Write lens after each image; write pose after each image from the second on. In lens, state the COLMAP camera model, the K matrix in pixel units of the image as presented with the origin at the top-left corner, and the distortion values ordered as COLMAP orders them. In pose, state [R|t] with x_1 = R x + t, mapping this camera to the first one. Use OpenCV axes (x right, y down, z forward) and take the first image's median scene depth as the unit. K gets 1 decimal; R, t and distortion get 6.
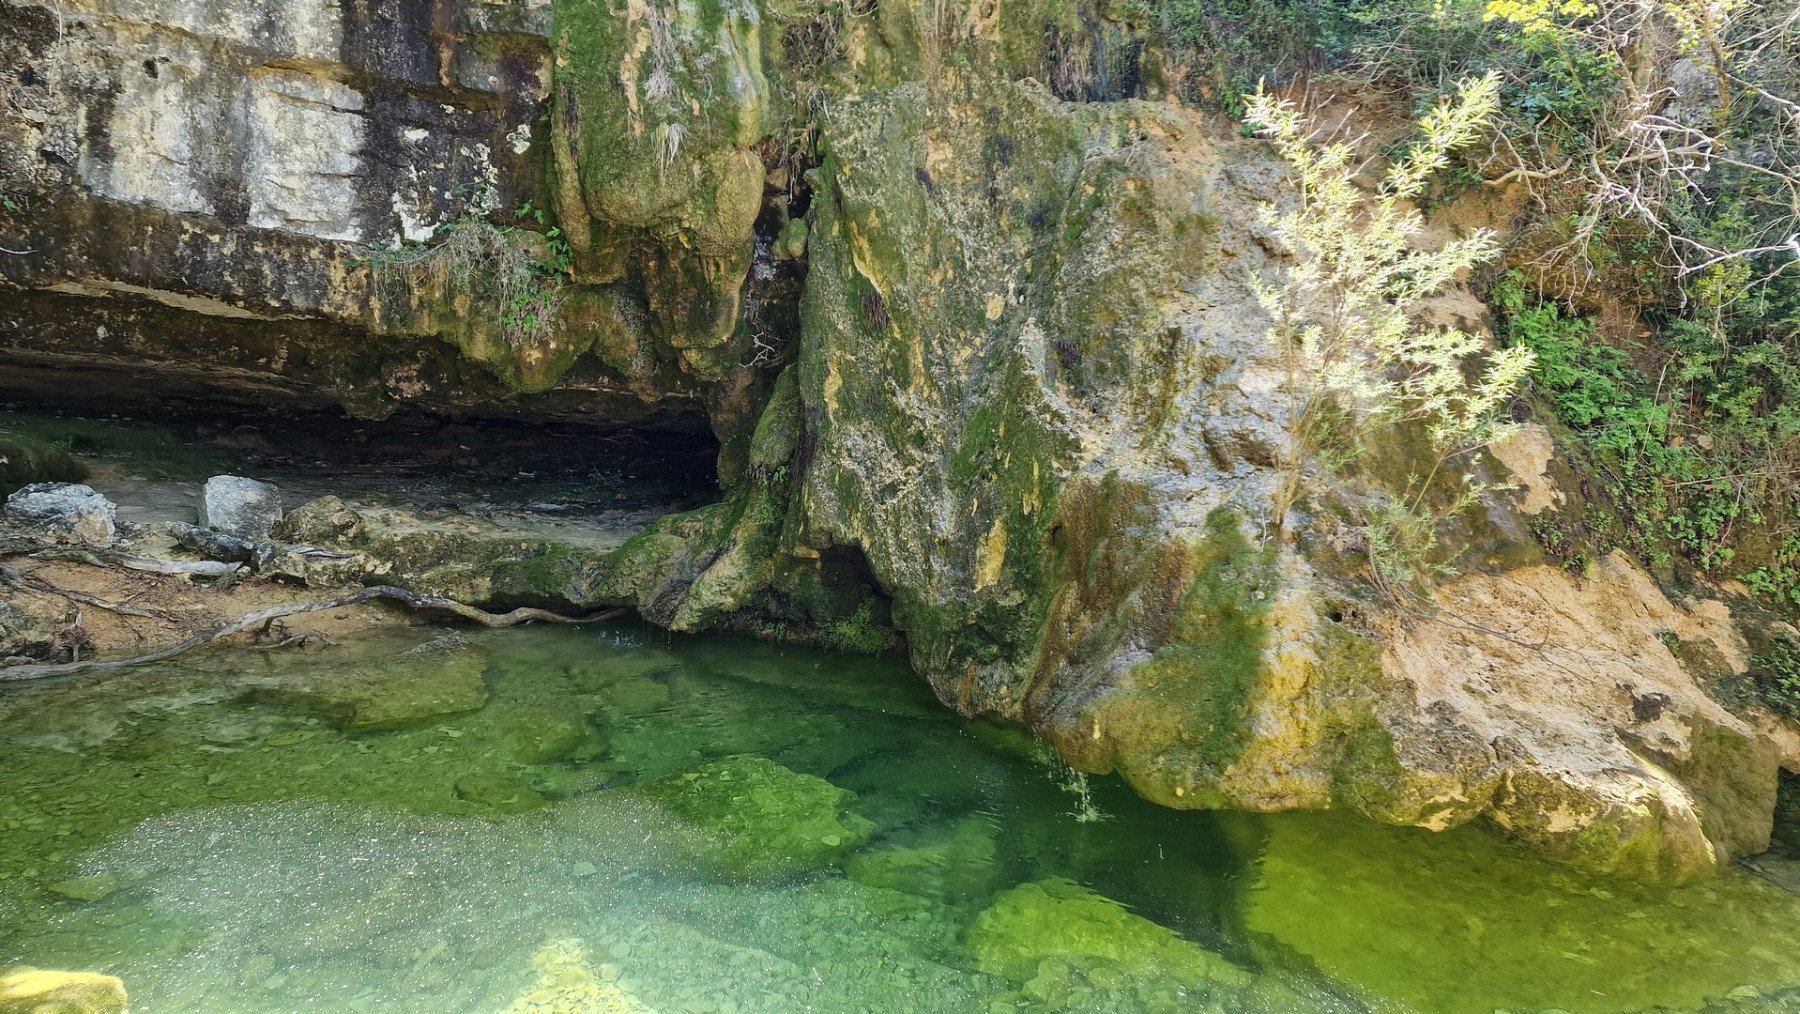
lens RADIAL K [[1181.4, 0, 890.1], [0, 1181.4, 494.0], [0, 0, 1]] dist [0.082512, -0.066490]
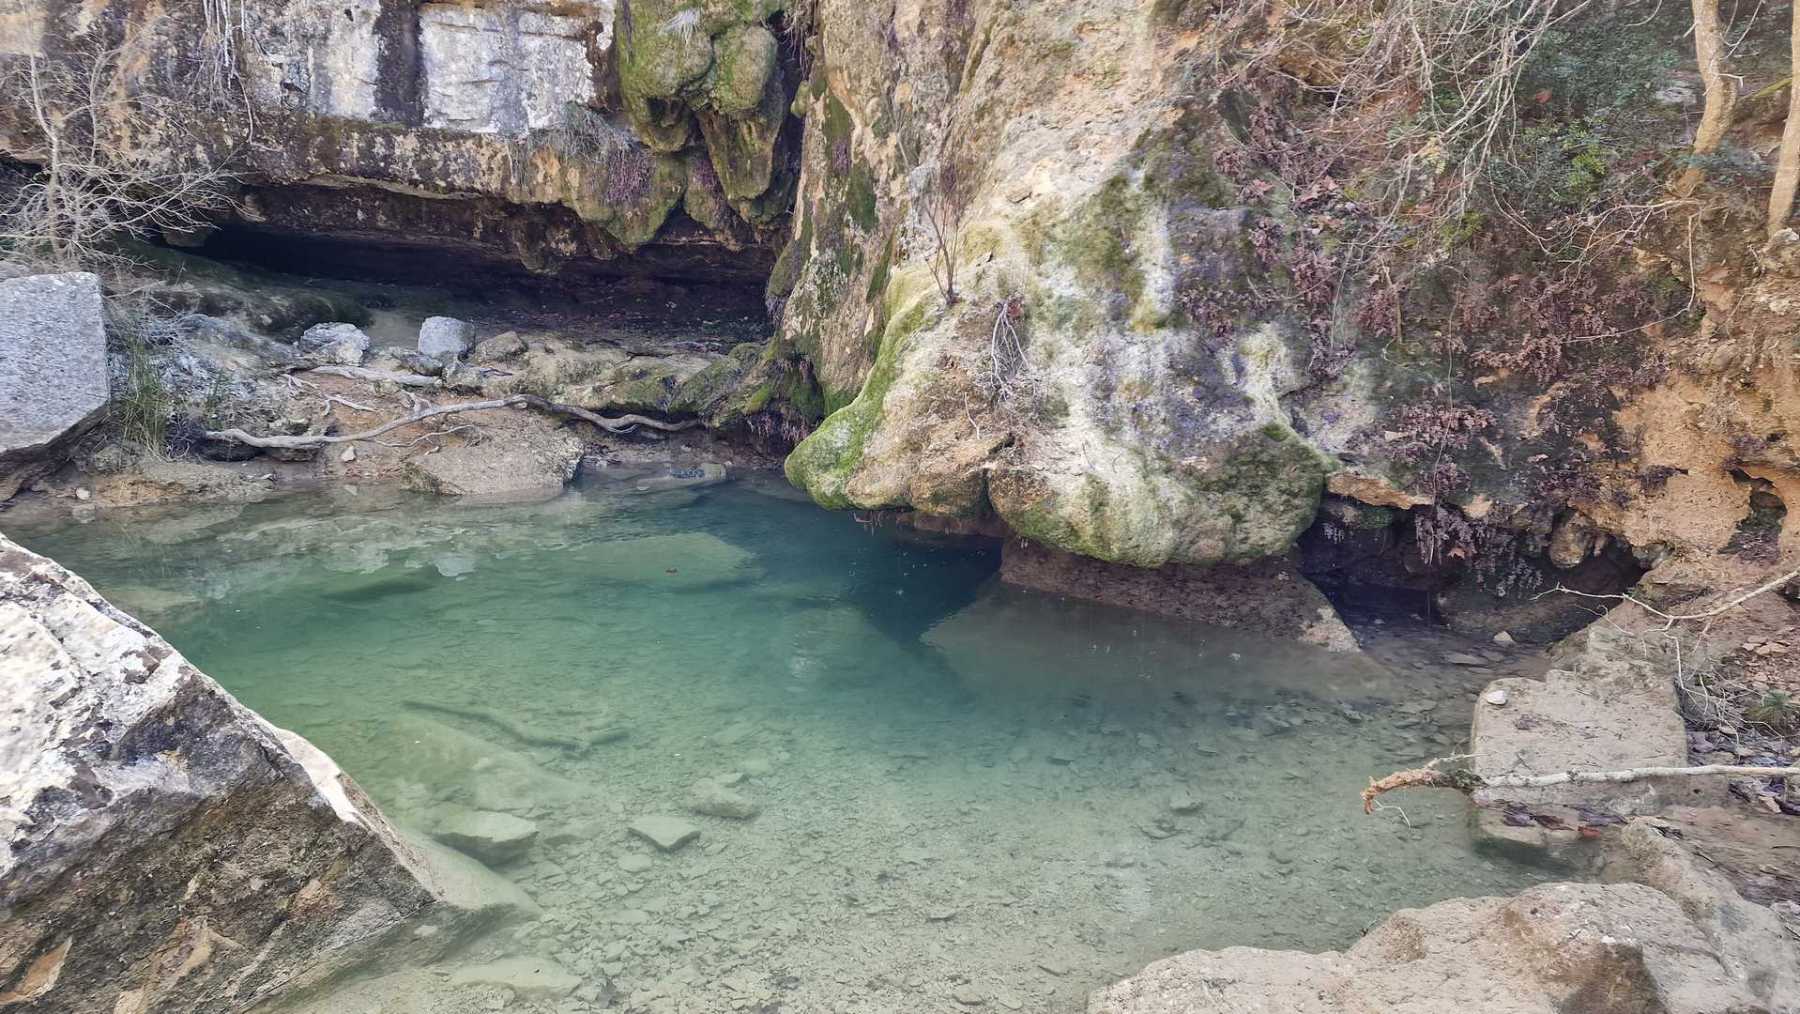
lens RADIAL K [[1181.4, 0, 881.3], [0, 1181.4, 488.9], [0, 0, 1]] dist [0.082512, -0.066490]
pose [[0.938813, 0.019893, -0.343851, 0.435955], [0.012467, 0.995714, 0.091644, 0.068214], [0.344200, -0.090323, 0.934541, -0.127643]]
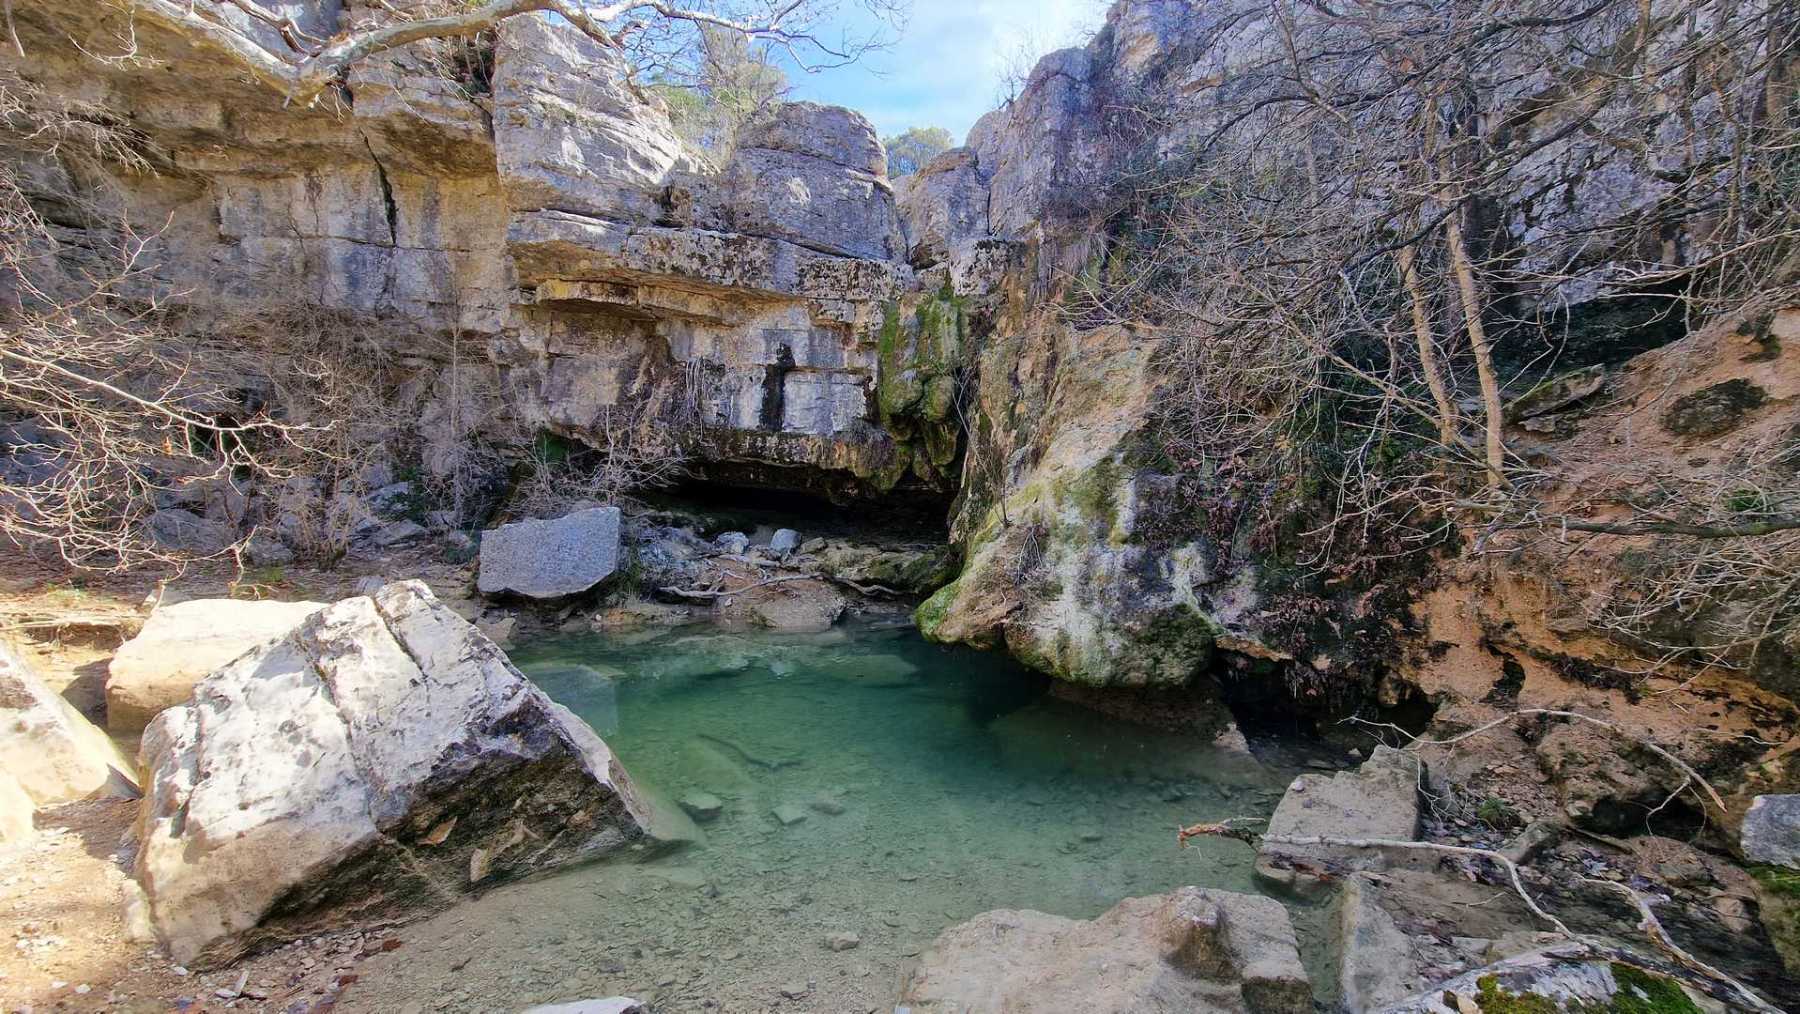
lens RADIAL K [[720.8, 0, 900.8], [0, 720.8, 484.0], [0, 0, 1]] dist [0.003331, -0.000196]
pose [[0.825004, -0.052490, -0.562684, 0.570490], [-0.013629, 0.993540, -0.112665, 0.065061], [0.564962, 0.100618, 0.818959, -0.129528]]
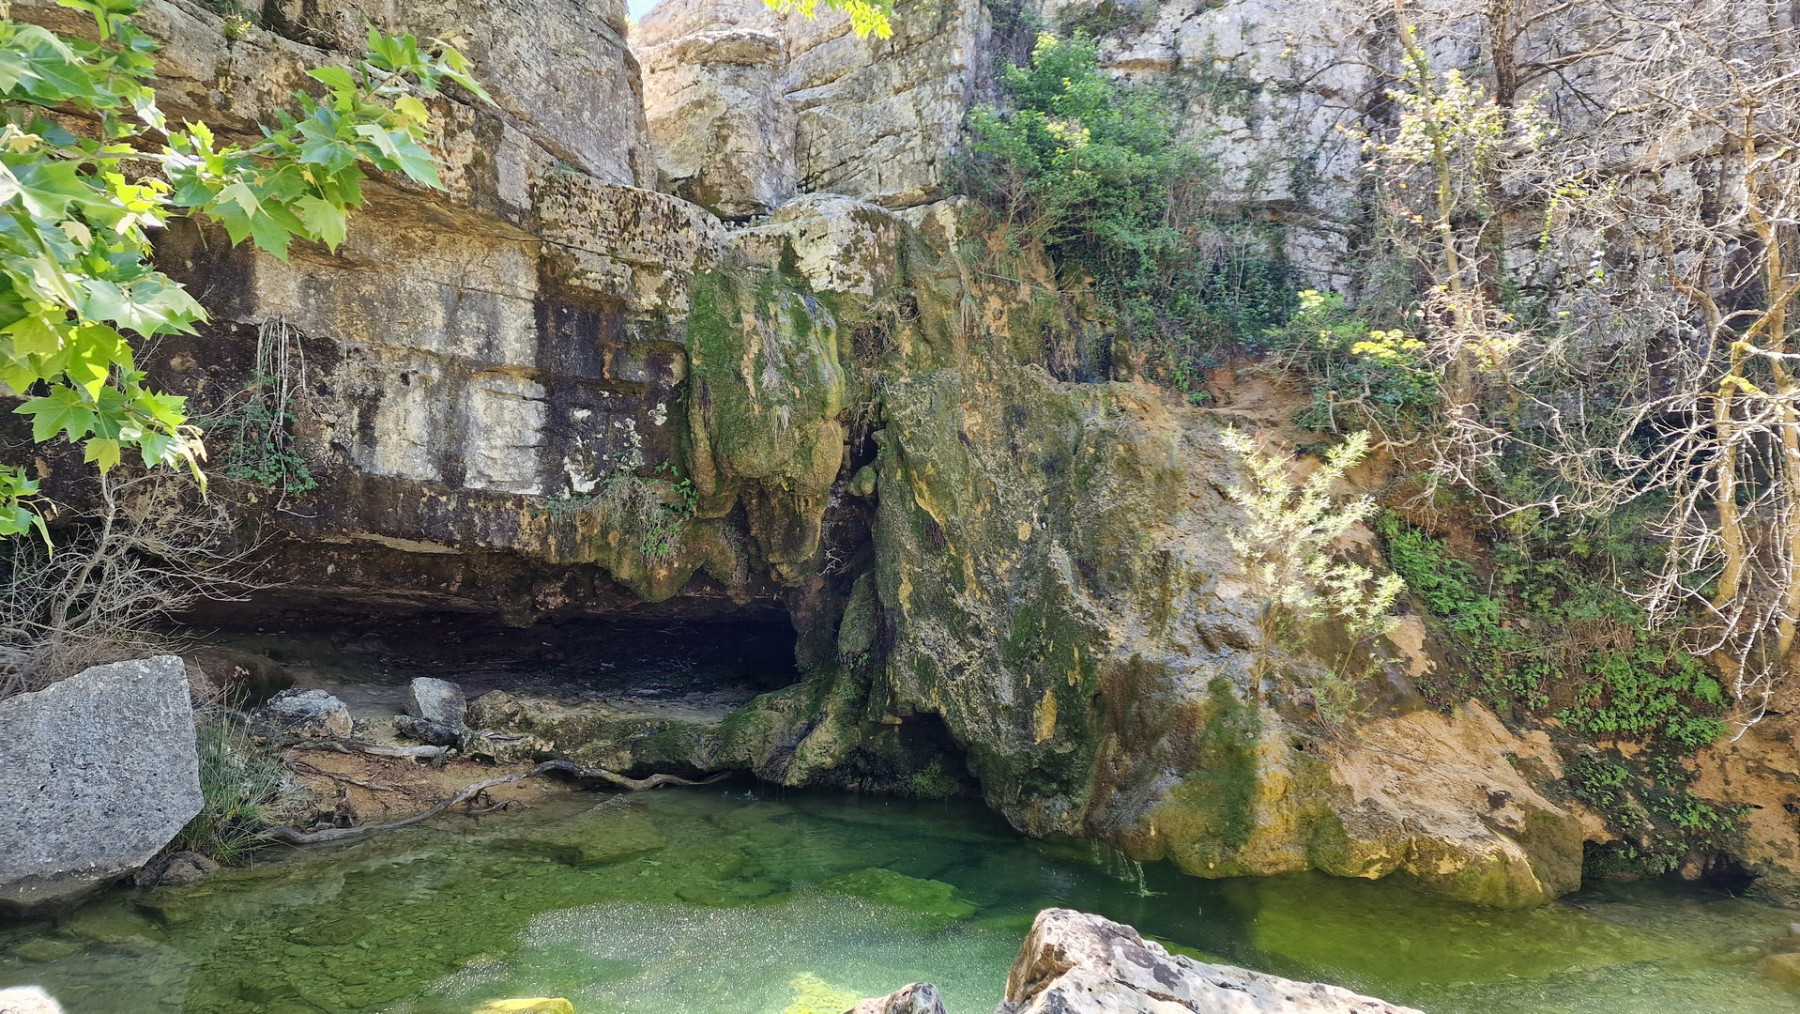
lens RADIAL K [[1181.4, 0, 876.5], [0, 1181.4, 485.1], [0, 0, 1]] dist [0.082512, -0.066490]
pose [[0.998107, -0.025769, 0.055844, -0.152339], [0.033807, 0.988386, -0.148157, -0.013962], [-0.051377, 0.149765, 0.987386, -0.337271]]
